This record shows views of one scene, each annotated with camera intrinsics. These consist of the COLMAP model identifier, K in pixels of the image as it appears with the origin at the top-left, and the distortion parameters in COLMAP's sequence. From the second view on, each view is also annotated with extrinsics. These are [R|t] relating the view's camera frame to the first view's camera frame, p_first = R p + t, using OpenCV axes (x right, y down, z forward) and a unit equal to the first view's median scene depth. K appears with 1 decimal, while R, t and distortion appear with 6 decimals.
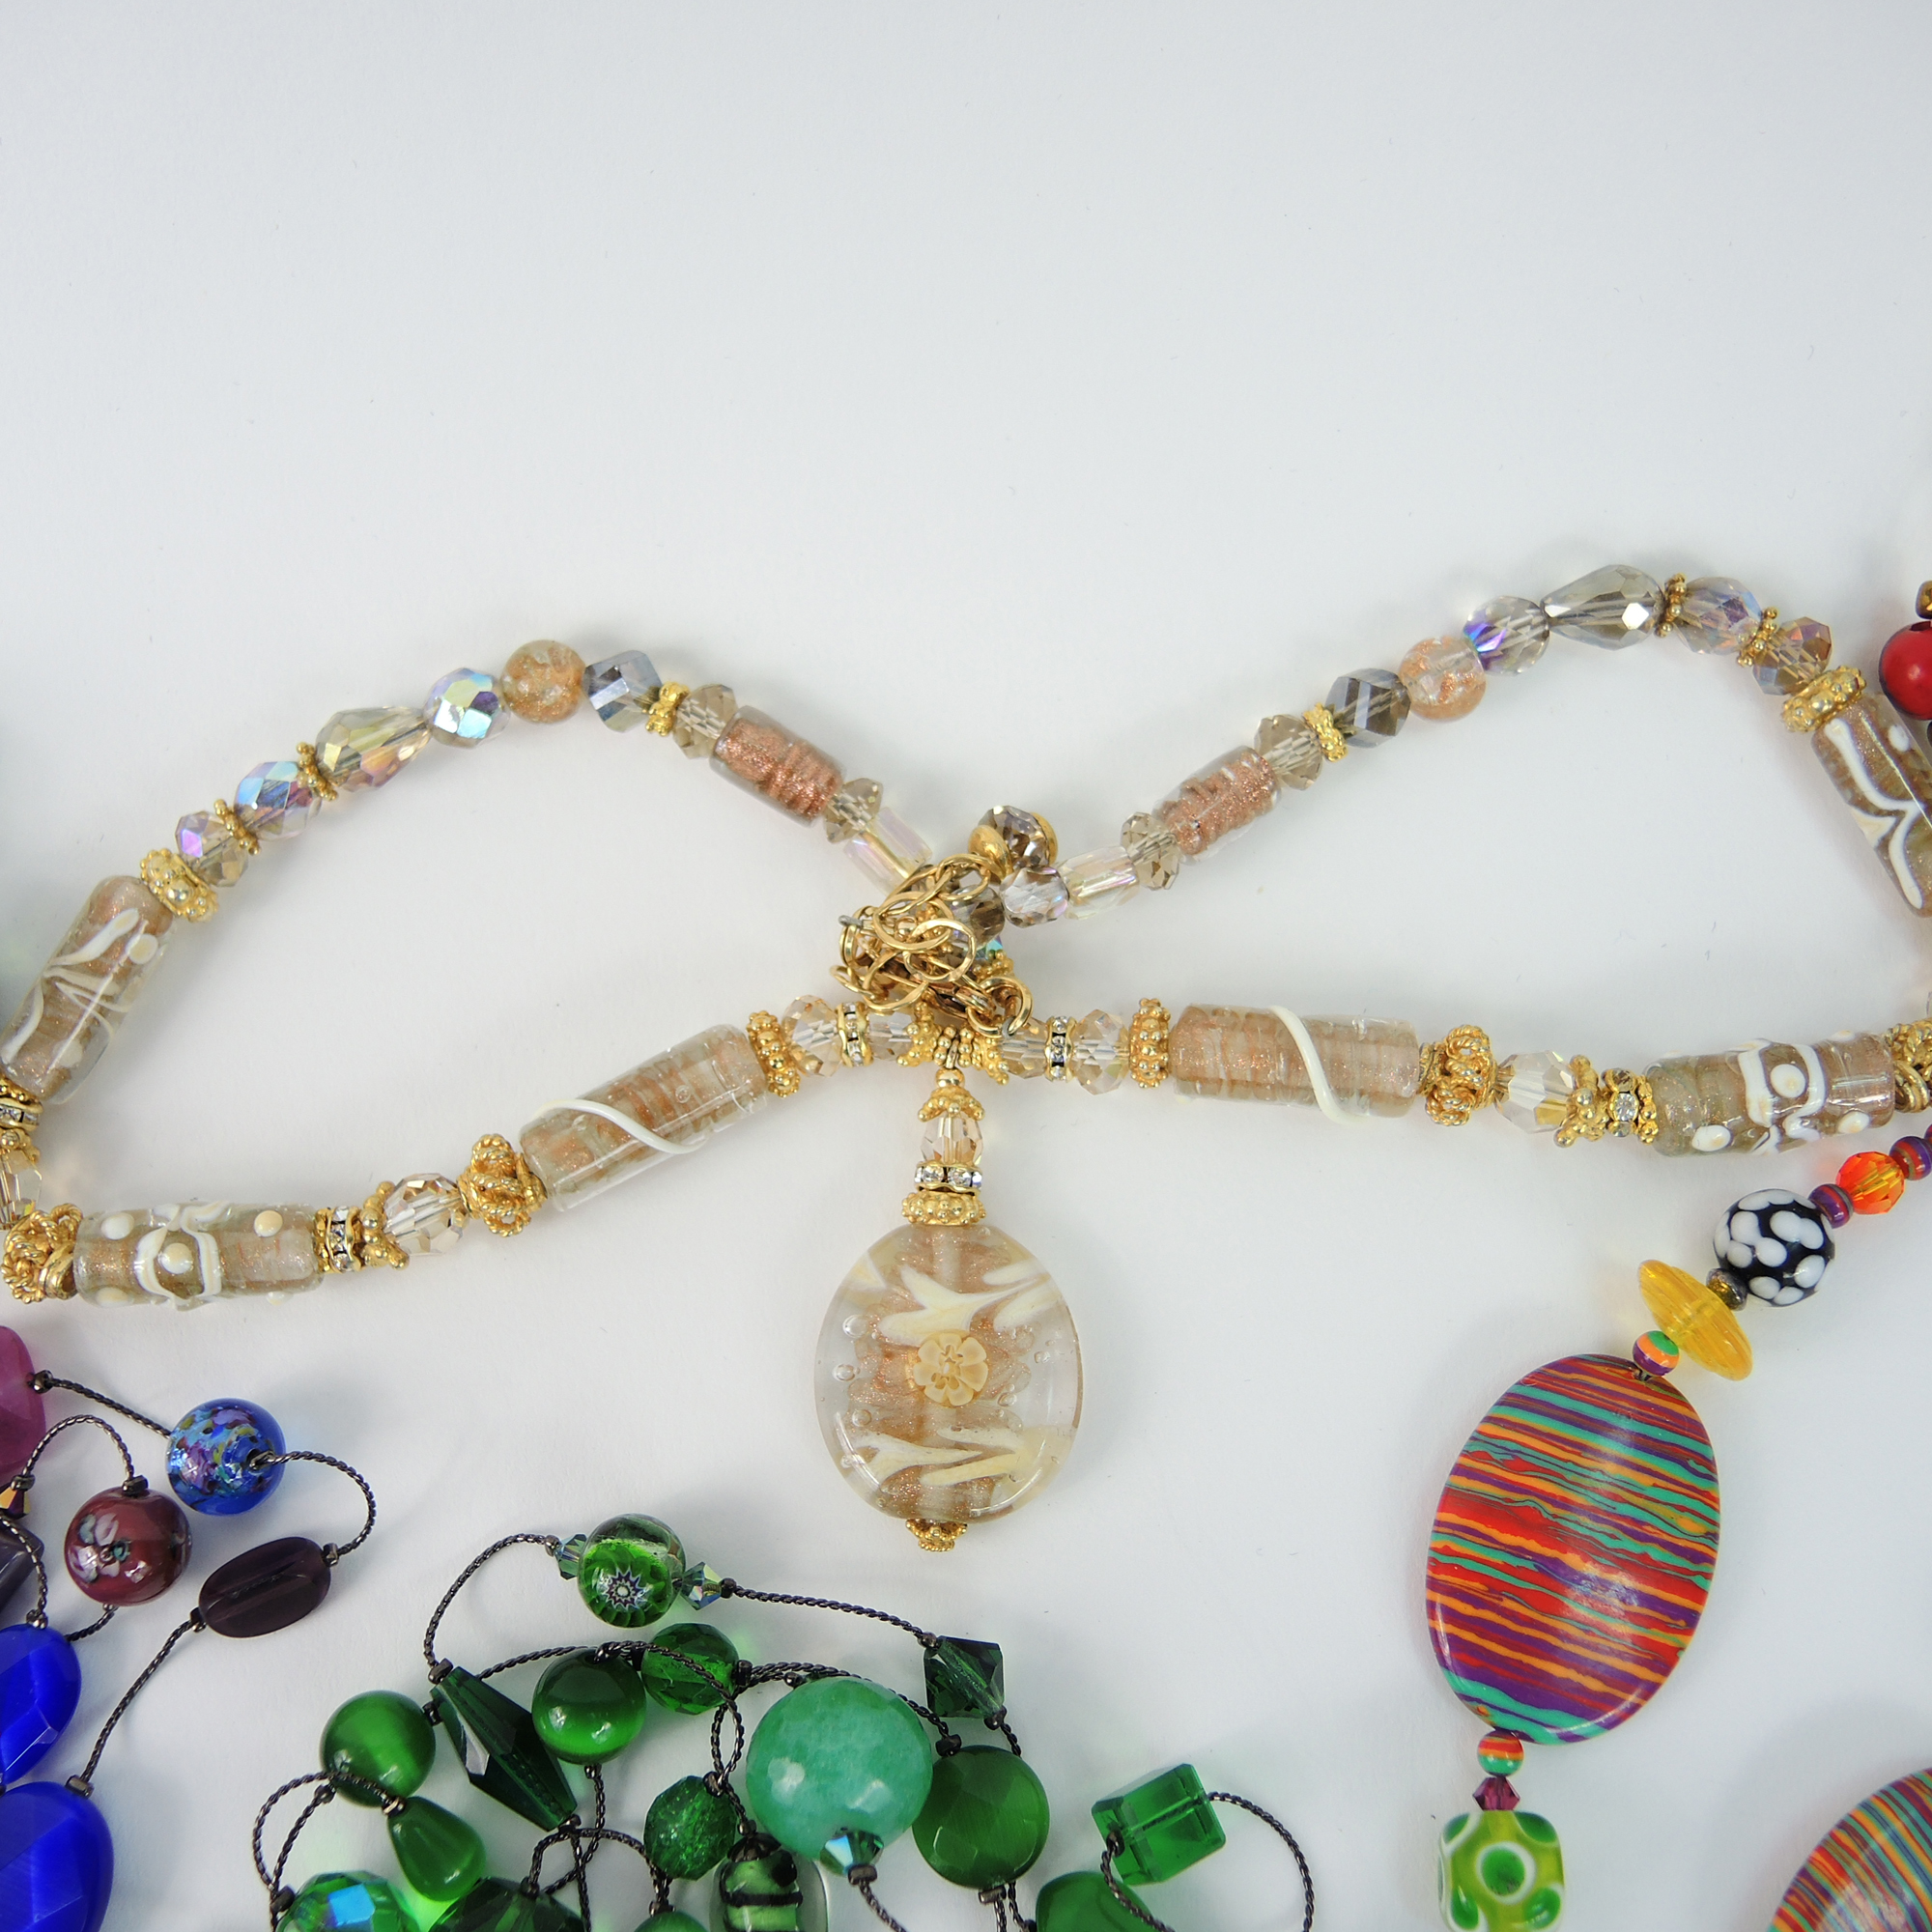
lens RADIAL K [[2158.3, 0, 966.0], [0, 2158.3, 966.0], [0, 0, 1]] dist [-0.042266, -0.057230]
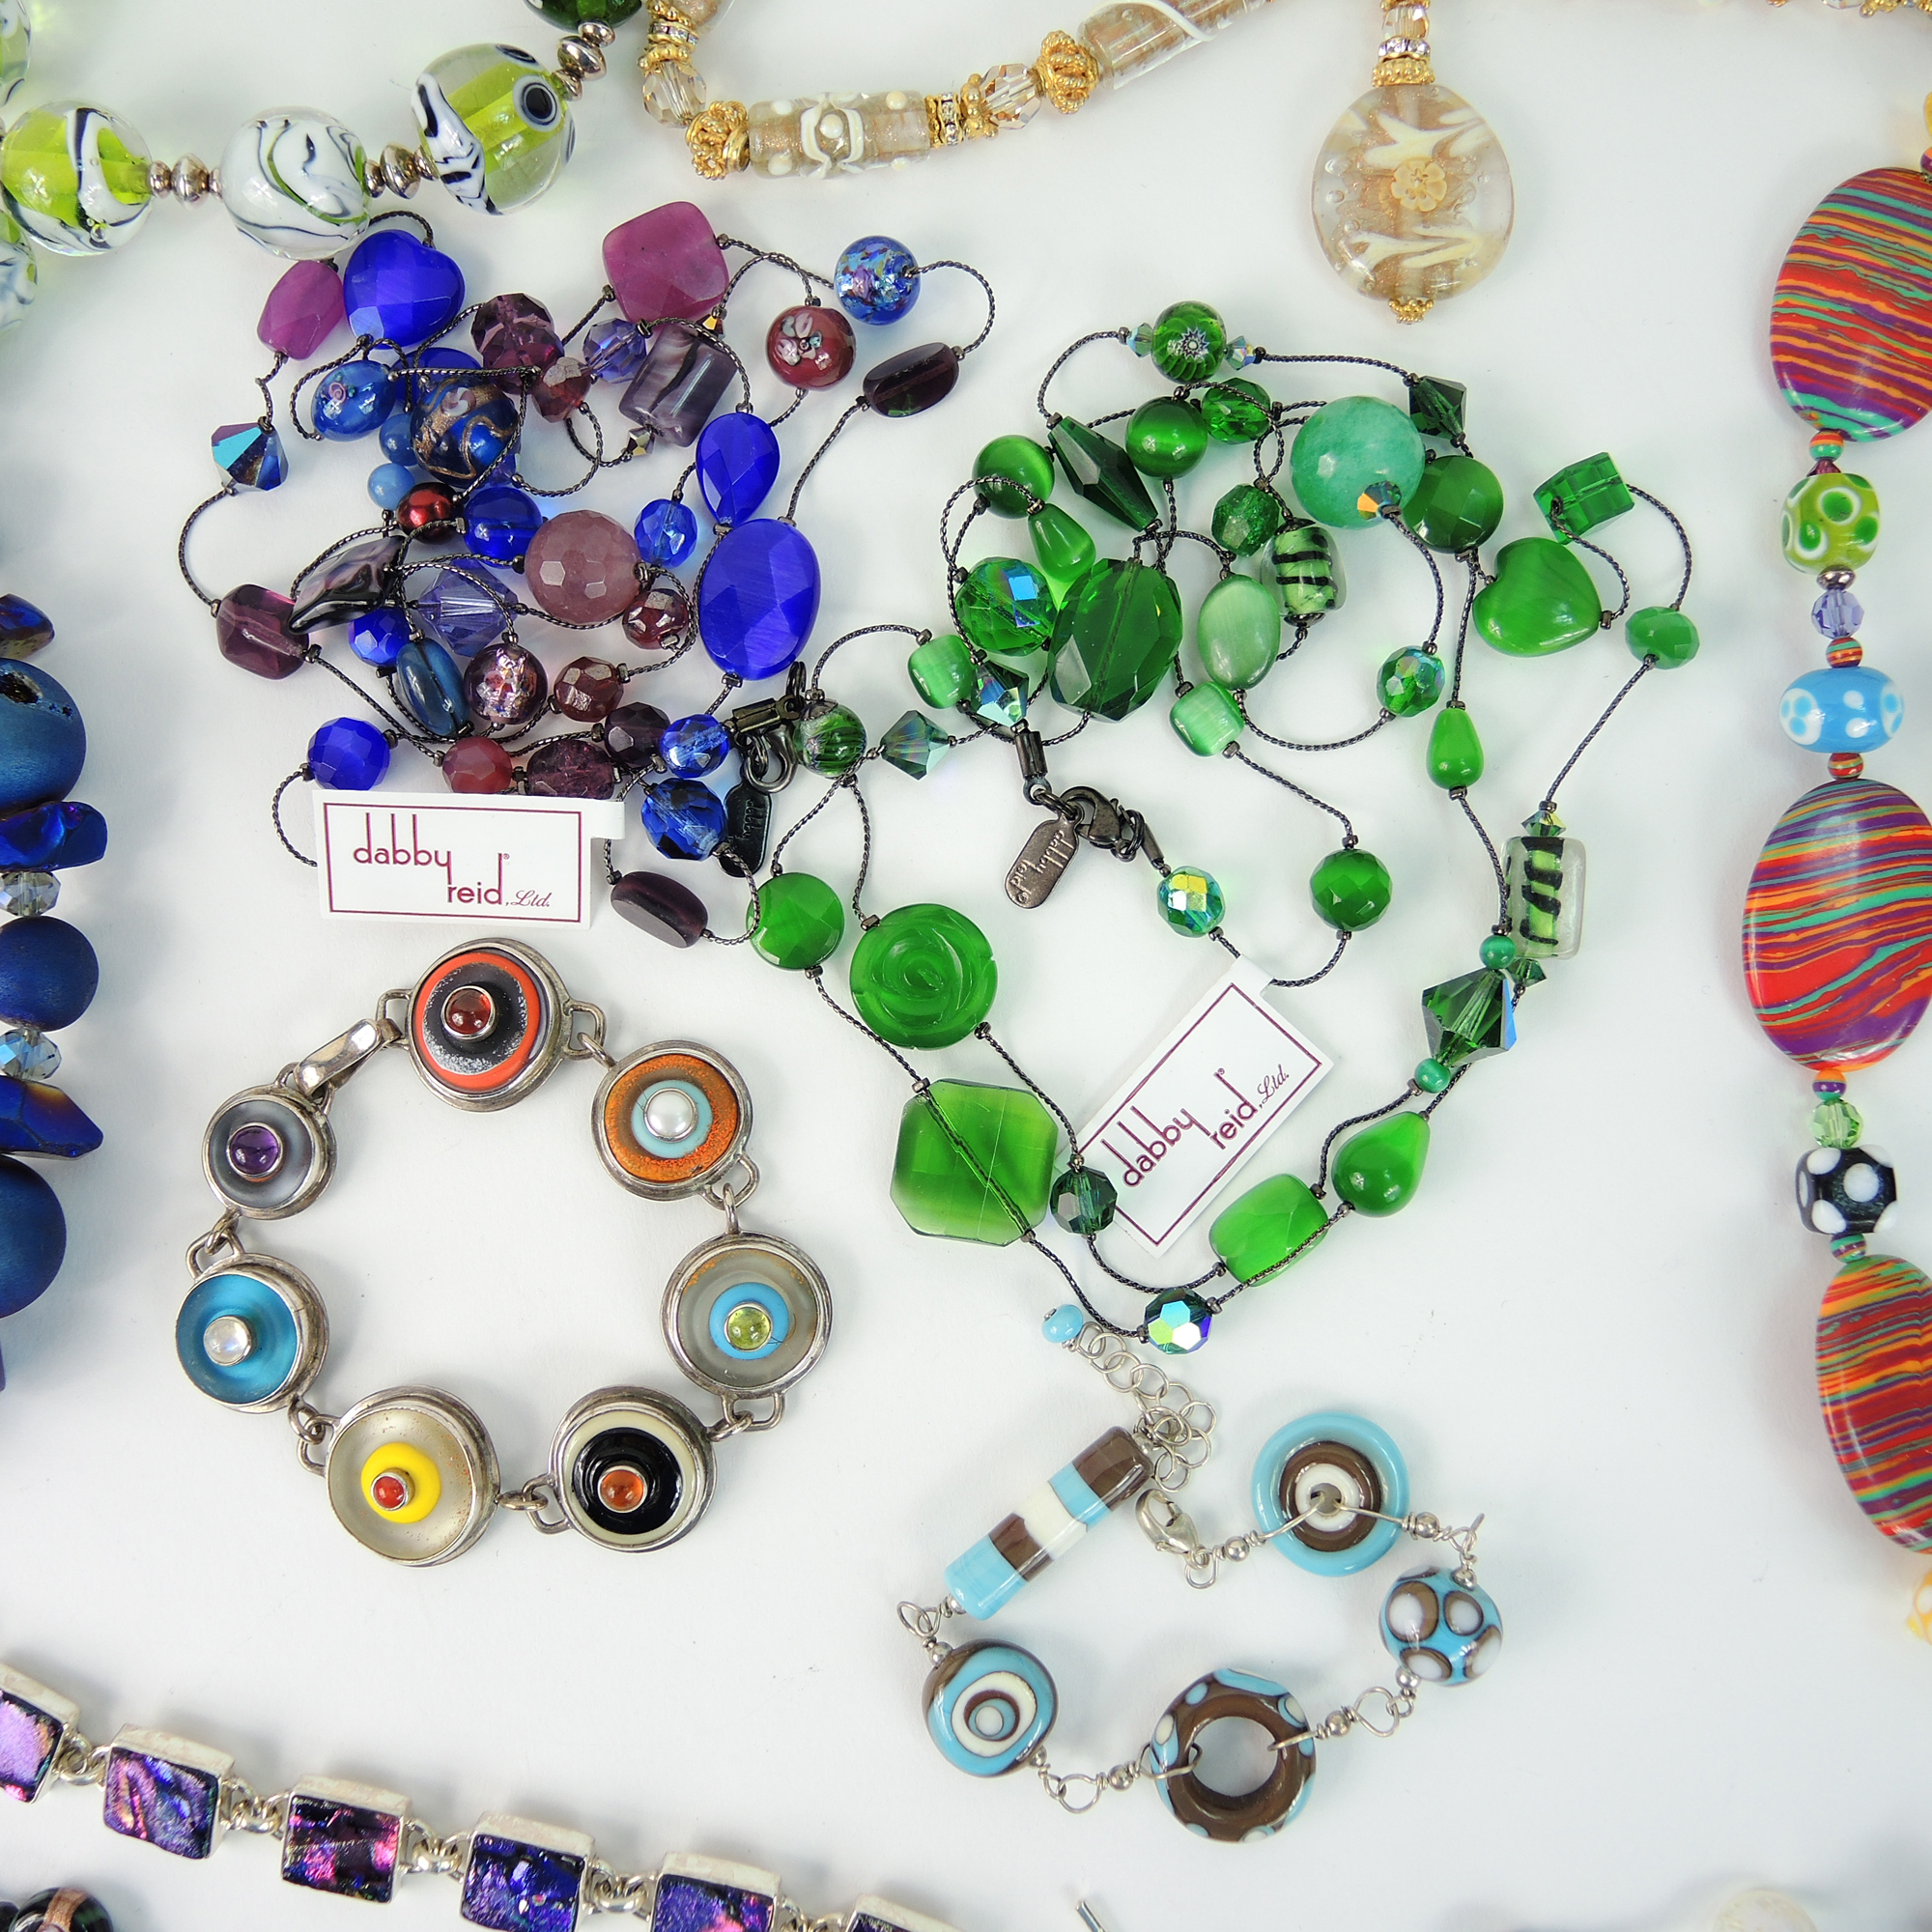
lens RADIAL K [[2259.3, 0, 945.1], [0, 2259.3, 976.0], [0, 0, 1]] dist [-0.027463, -0.086026]
pose [[0.999141, -0.037955, -0.016637, -0.298063], [0.040744, 0.973033, 0.227037, 0.337300], [0.007571, -0.227520, 0.973744, -0.477200]]
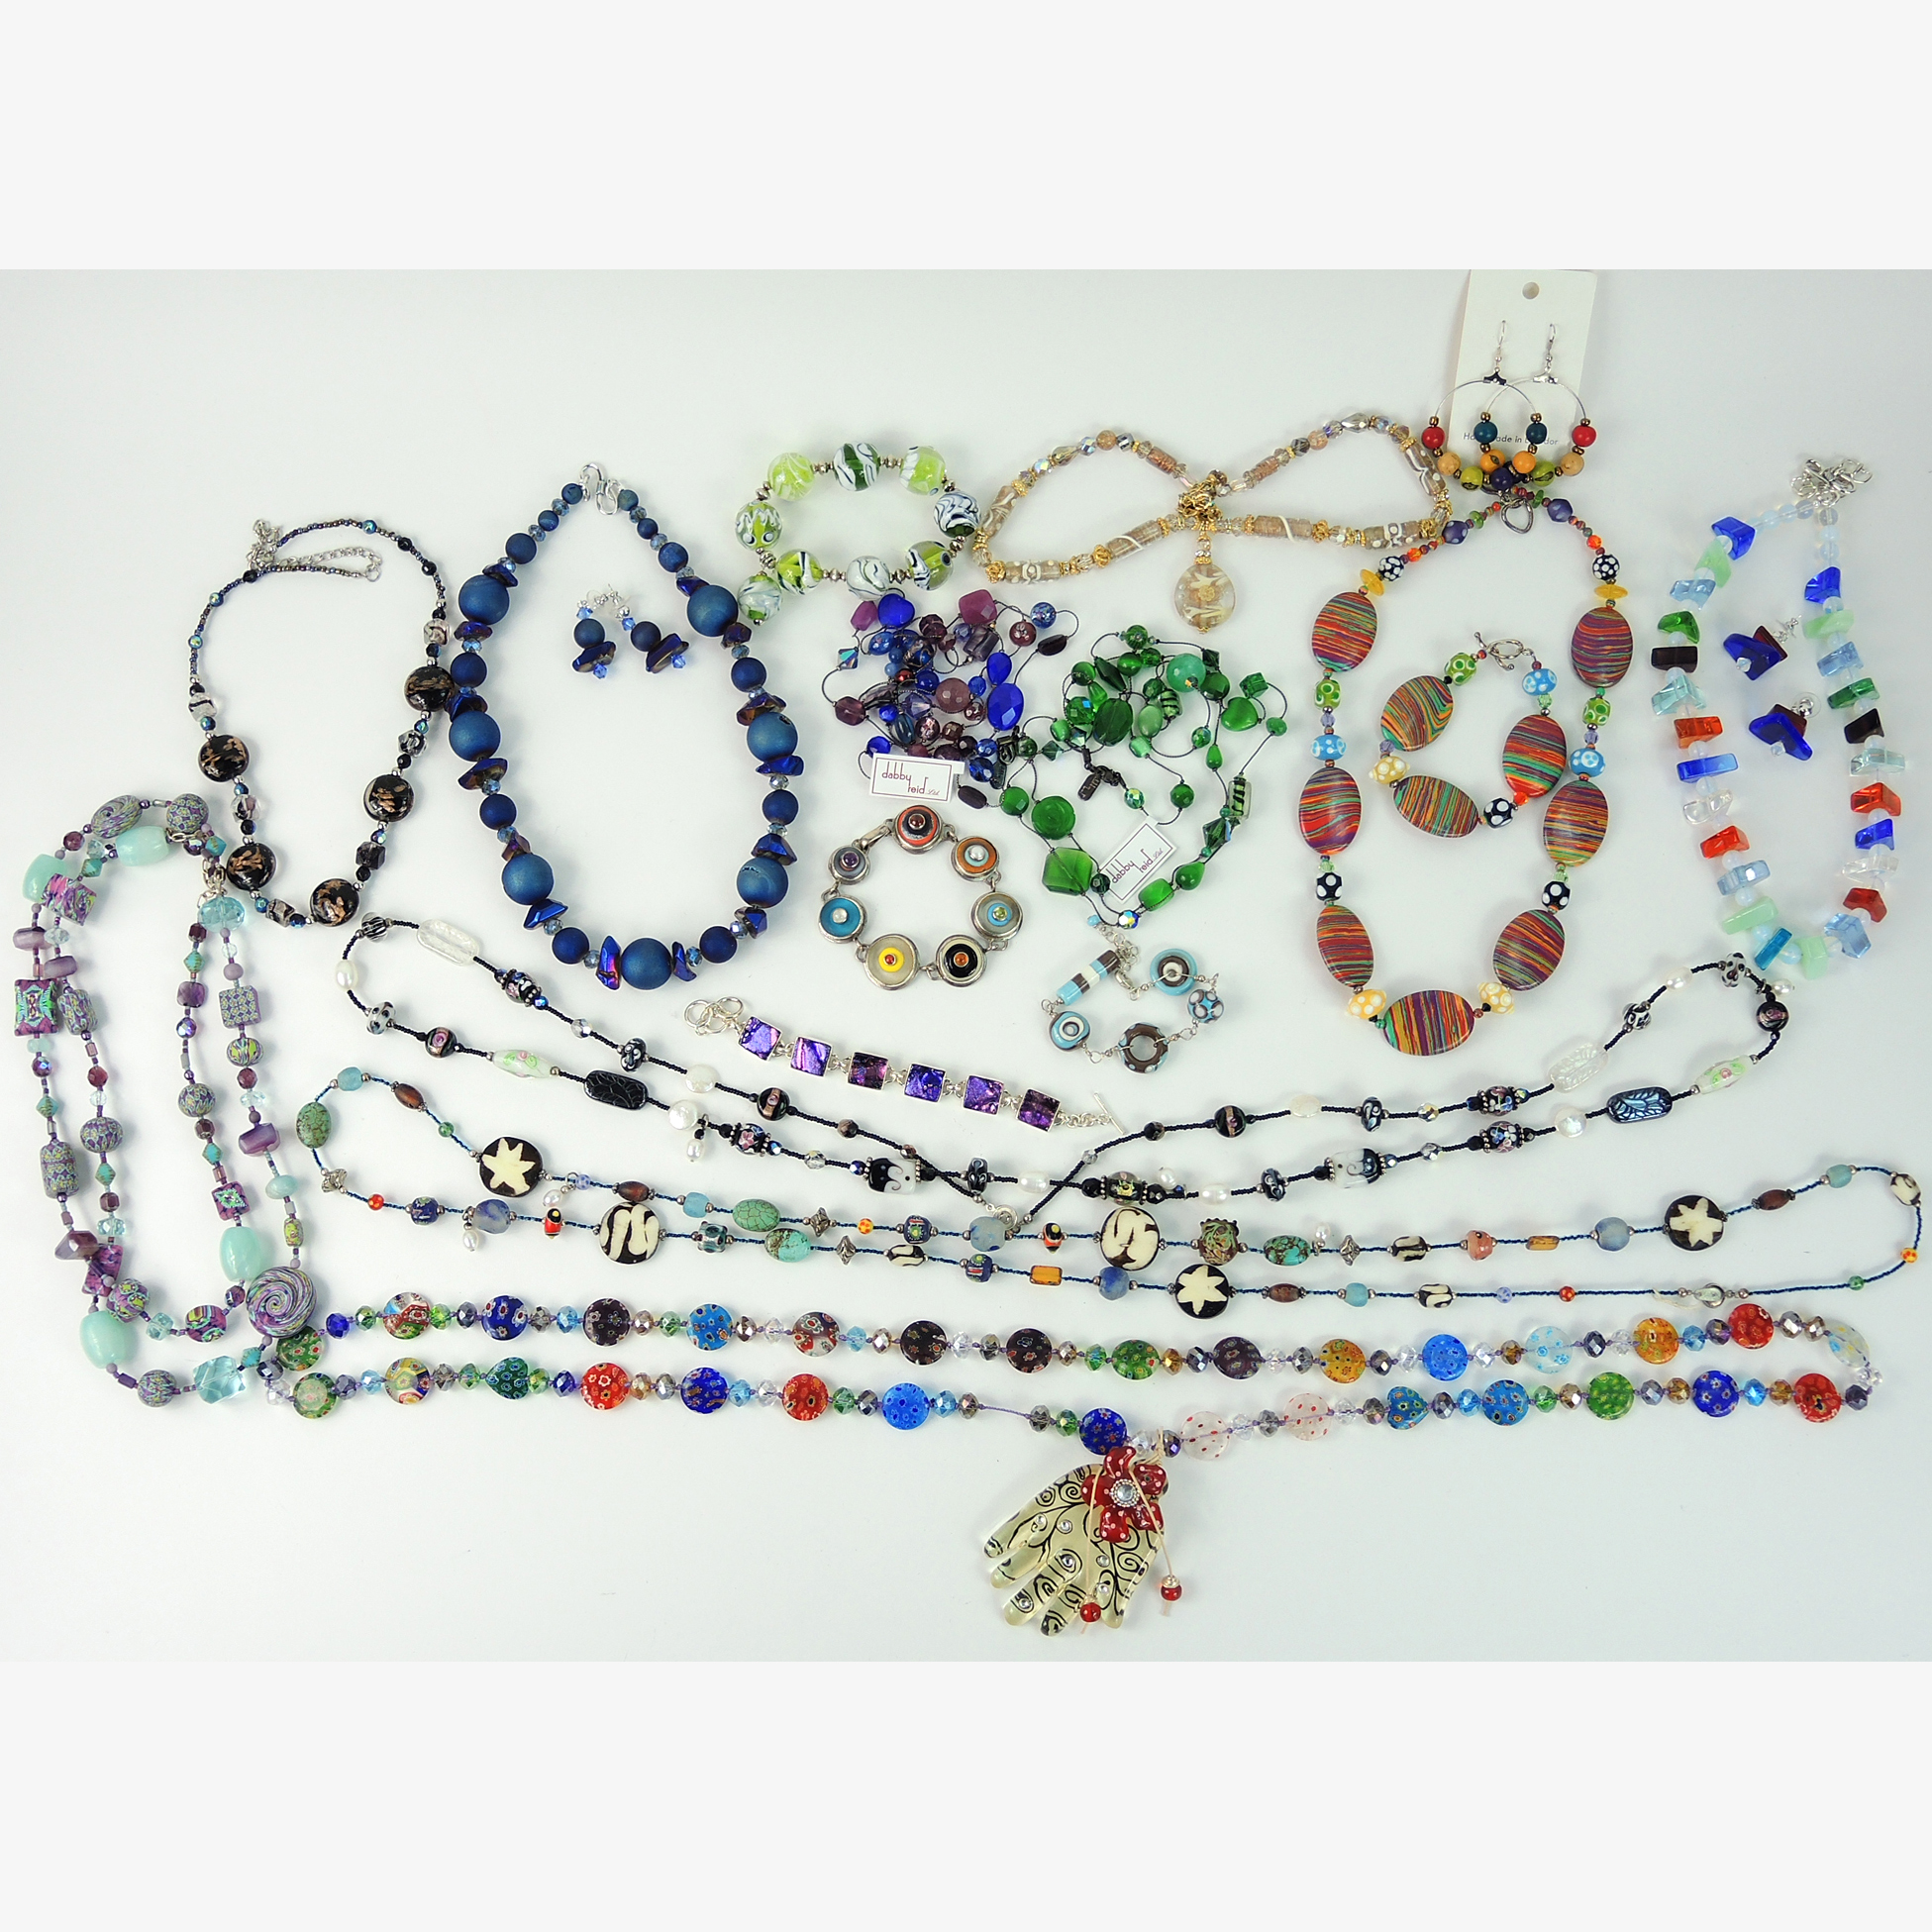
lens RADIAL K [[2259.3, 0, 945.1], [0, 2259.3, 976.0], [0, 0, 1]] dist [-0.027463, -0.086026]
pose [[0.999862, -0.003822, 0.016179, -0.631276], [0.002790, 0.997987, 0.063363, 0.683645], [-0.016388, -0.063309, 0.997859, -3.736739]]
